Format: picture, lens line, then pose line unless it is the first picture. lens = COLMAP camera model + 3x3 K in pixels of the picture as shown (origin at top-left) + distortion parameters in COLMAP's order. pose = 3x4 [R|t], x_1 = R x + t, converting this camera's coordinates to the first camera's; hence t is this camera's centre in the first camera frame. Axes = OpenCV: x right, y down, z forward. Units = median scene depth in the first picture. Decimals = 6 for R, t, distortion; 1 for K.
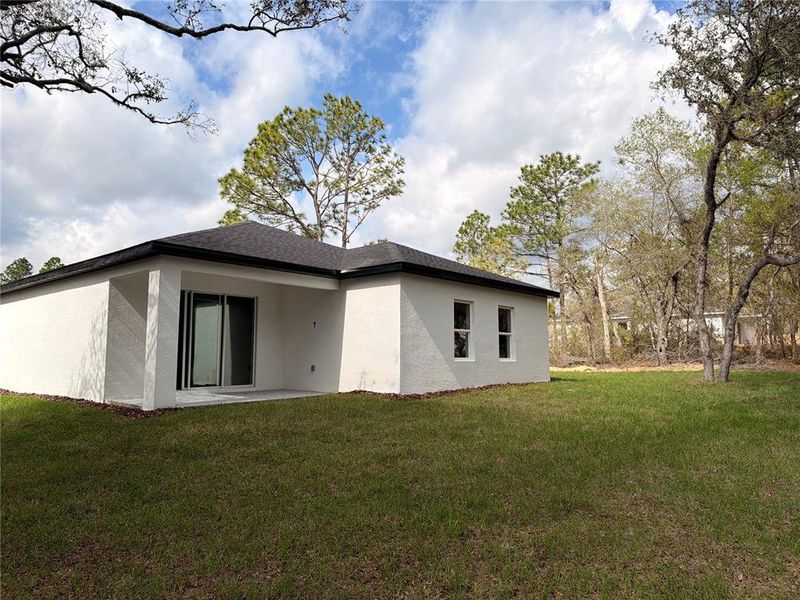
lens RADIAL K [[552.9, 0, 383.0], [0, 552.9, 284.2], [0, 0, 1]] dist [0.068312, 0.000497]
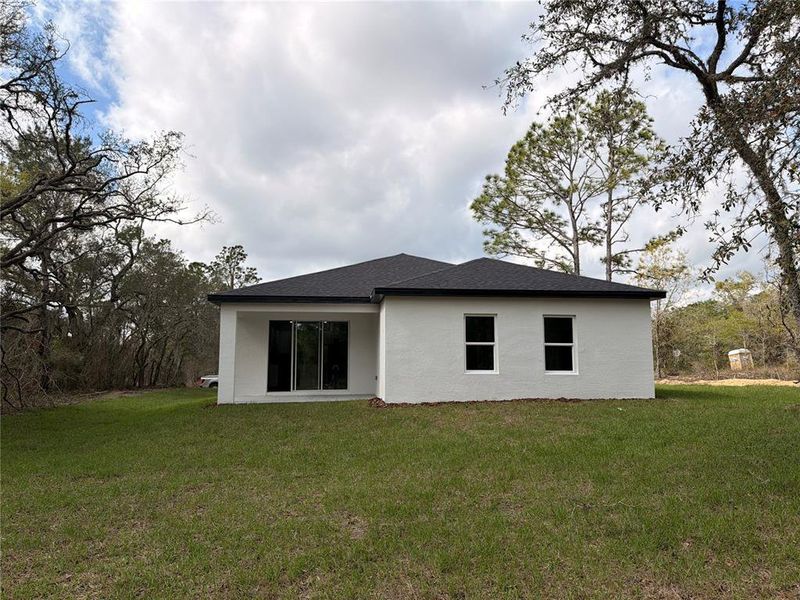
lens RADIAL K [[555.1, 0, 402.8], [0, 555.1, 299.6], [0, 0, 1]] dist [0.067661, -0.084935]
pose [[0.722763, -0.079272, -0.686535, 0.628923], [0.090475, 0.995703, -0.019722, 0.008913], [0.685148, -0.047860, 0.726829, 0.138665]]
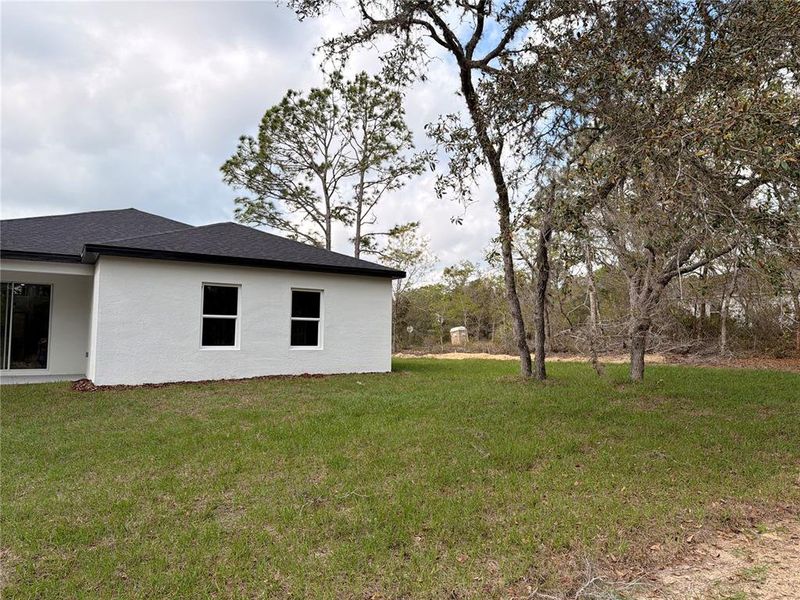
lens RADIAL K [[555.1, 0, 402.8], [0, 555.1, 299.6], [0, 0, 1]] dist [0.067661, -0.084935]
pose [[0.948487, -0.013197, -0.316541, 0.609303], [0.031617, 0.998087, 0.053127, 0.013703], [0.315234, -0.060398, 0.947090, 0.184784]]
